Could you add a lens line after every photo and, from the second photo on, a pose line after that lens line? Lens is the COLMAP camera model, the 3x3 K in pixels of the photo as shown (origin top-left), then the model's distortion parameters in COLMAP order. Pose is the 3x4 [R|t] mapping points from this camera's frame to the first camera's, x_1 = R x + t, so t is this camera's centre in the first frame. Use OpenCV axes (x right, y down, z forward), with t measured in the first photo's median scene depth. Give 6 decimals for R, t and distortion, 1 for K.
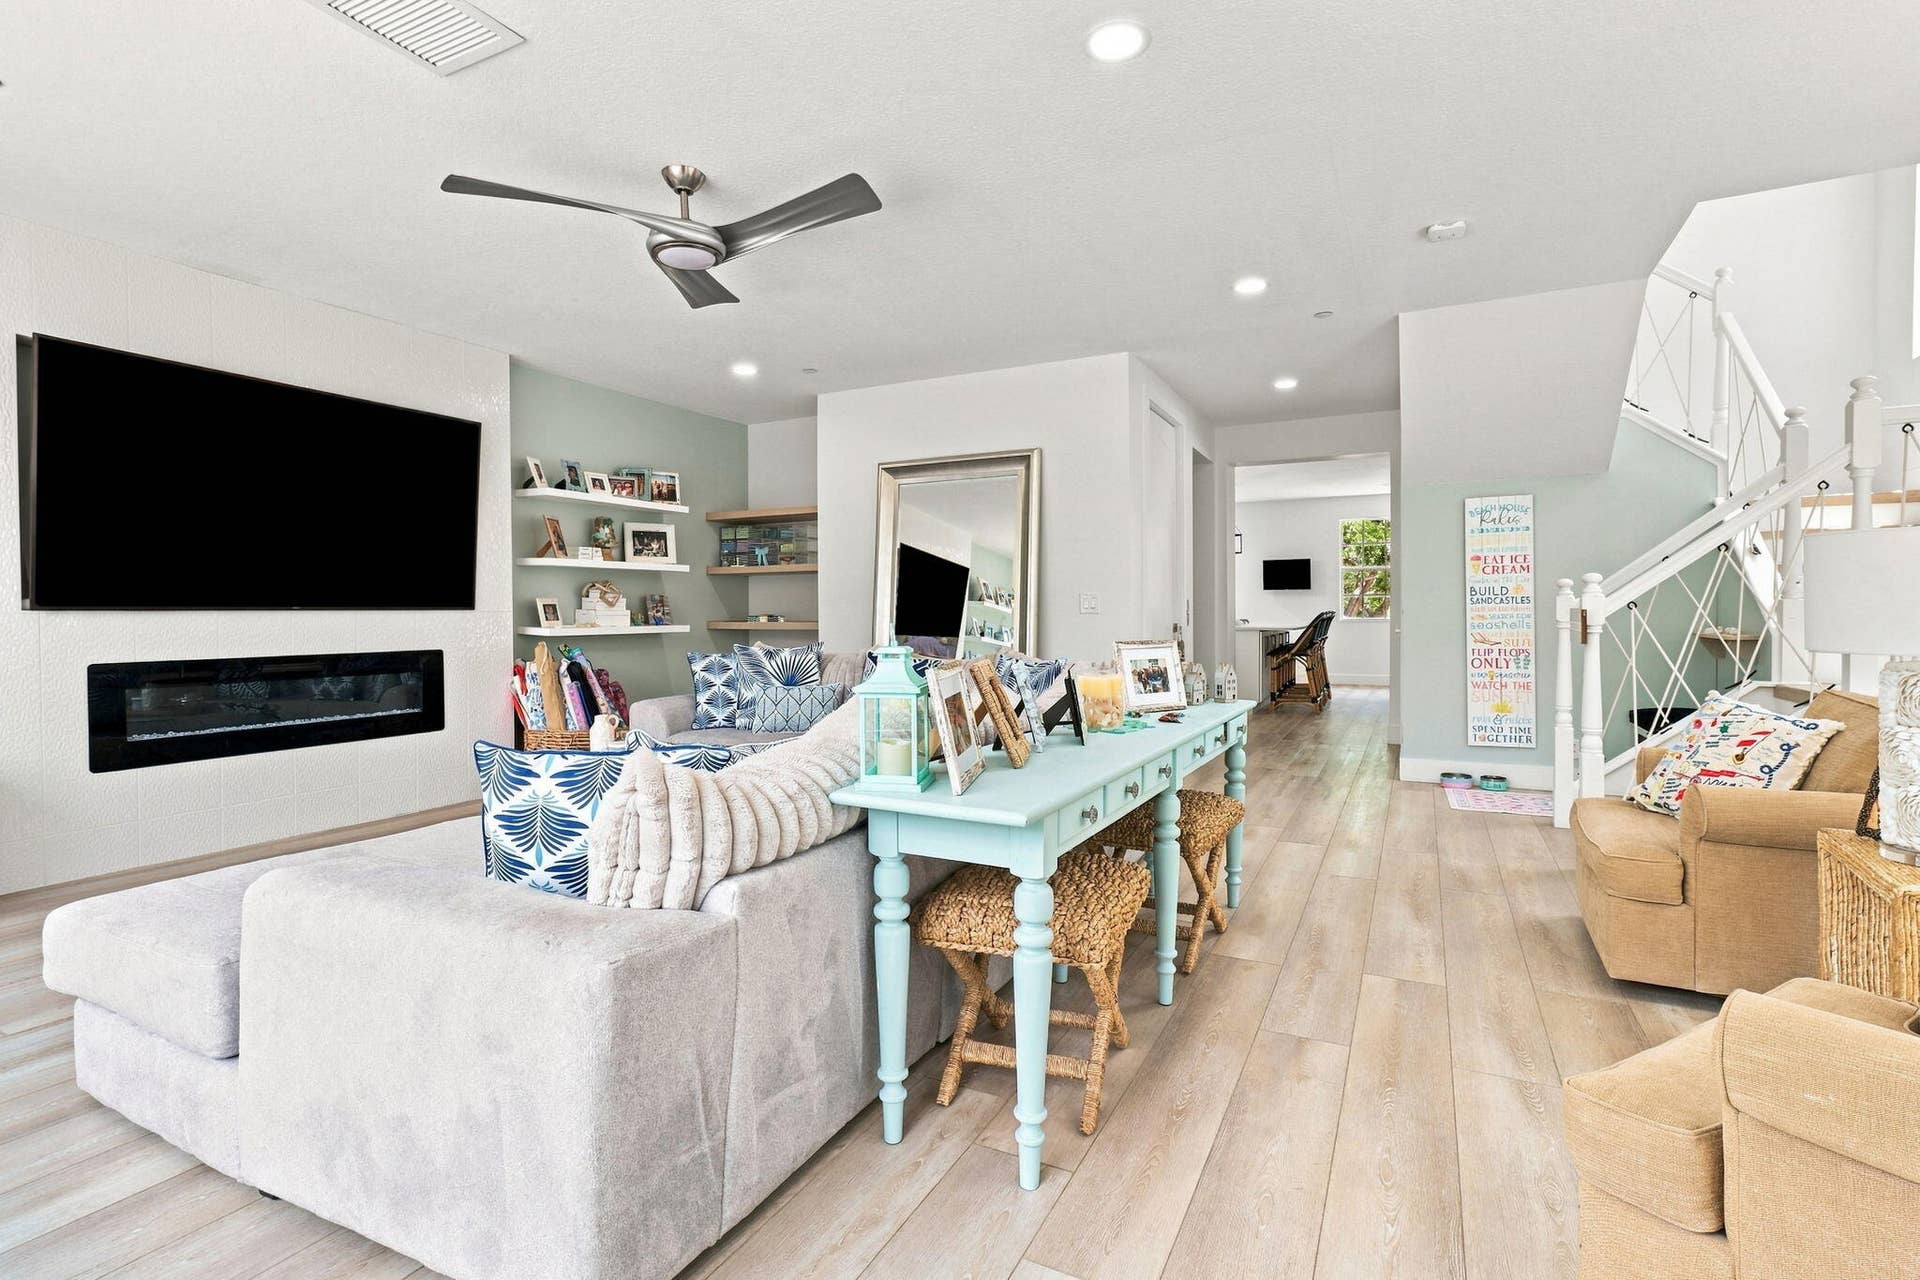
lens RADIAL K [[908.9, 0, 955.5], [0, 908.9, 622.3], [0, 0, 1]] dist [0.002060, 0.000492]
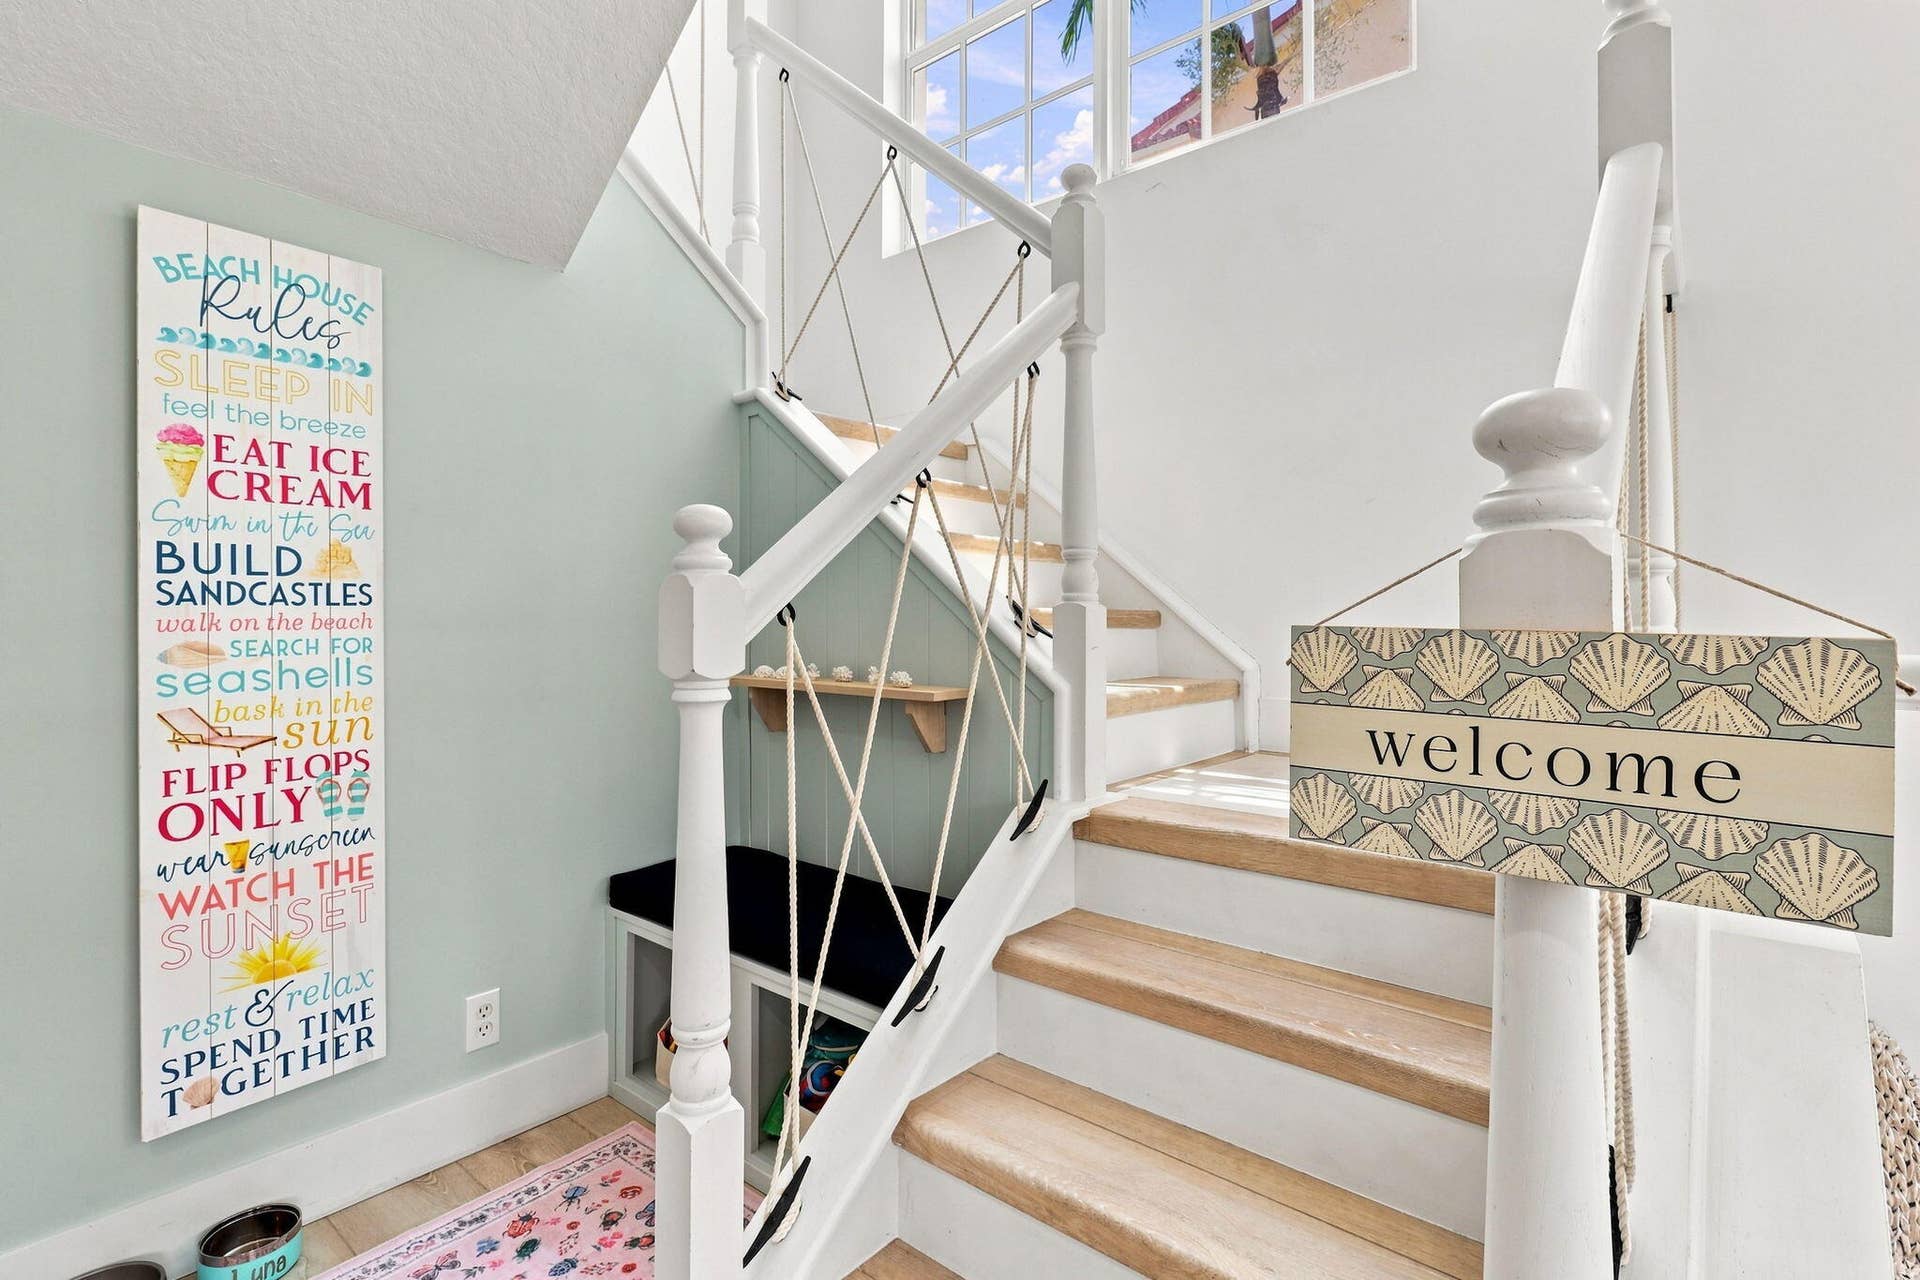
lens RADIAL K [[908.9, 0, 953.8], [0, 908.9, 608.3], [0, 0, 1]] dist [0.002060, 0.000492]
pose [[0.224227, 0.018603, 0.974359, 0.364004], [0.010597, 0.999712, -0.021525, -0.010789], [-0.974479, 0.015151, 0.223966, 0.723772]]
